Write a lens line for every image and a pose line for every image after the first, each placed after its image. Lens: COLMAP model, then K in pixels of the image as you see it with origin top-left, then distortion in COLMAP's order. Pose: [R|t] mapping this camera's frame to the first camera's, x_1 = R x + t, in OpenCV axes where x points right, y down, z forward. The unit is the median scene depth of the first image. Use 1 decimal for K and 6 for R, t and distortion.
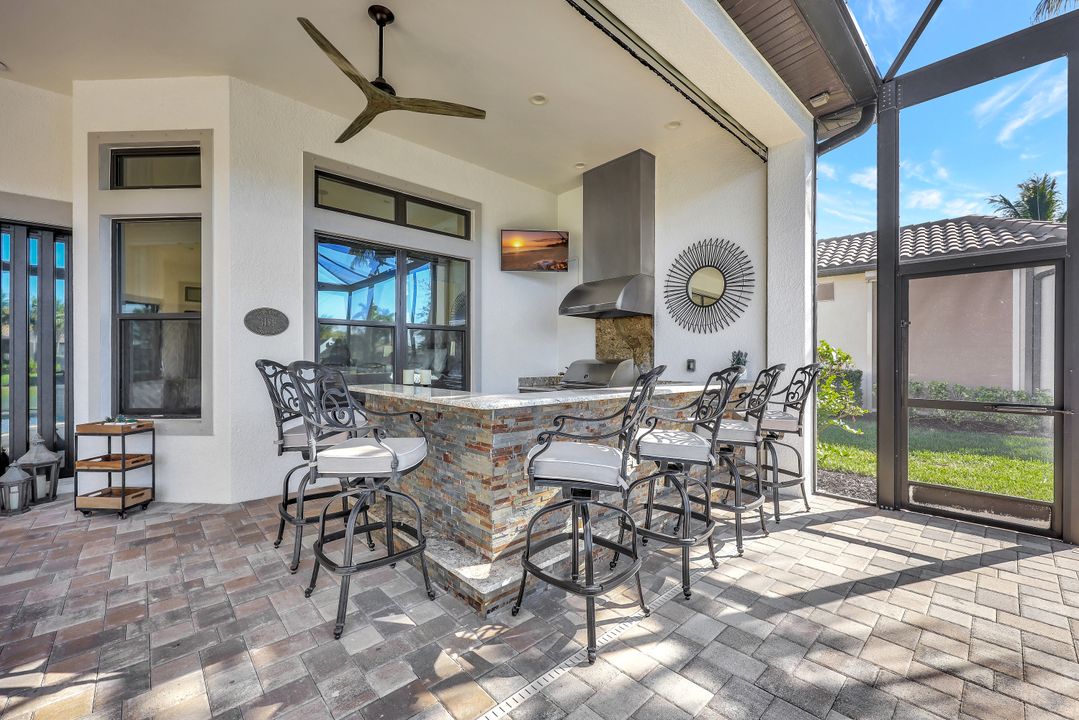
lens RADIAL K [[434.3, 0, 539.5], [0, 434.3, 360.0], [0, 0, 1]] dist [0.002572, -0.000083]
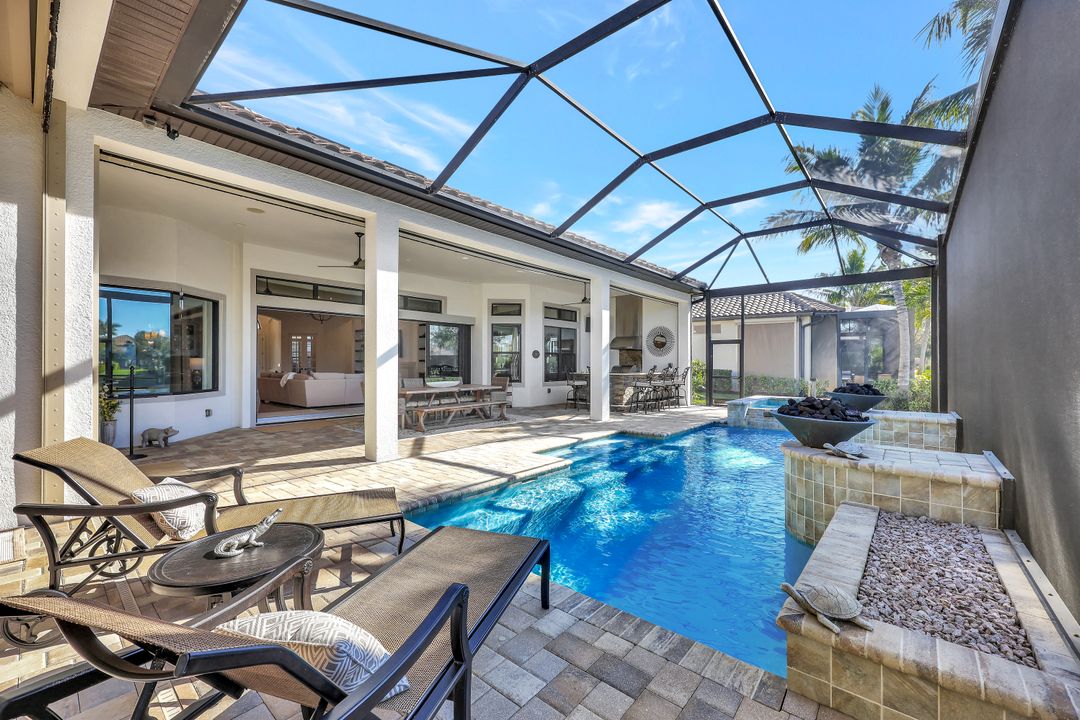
lens RADIAL K [[434.7, 0, 540.0], [0, 434.7, 360.0], [0, 0, 1]] dist [0.002572, -0.000083]
pose [[0.992471, 0.000528, 0.122479, -1.032115], [-0.000008, 0.999991, -0.004249, -0.030550], [-0.122480, 0.004216, 0.992462, -2.405875]]
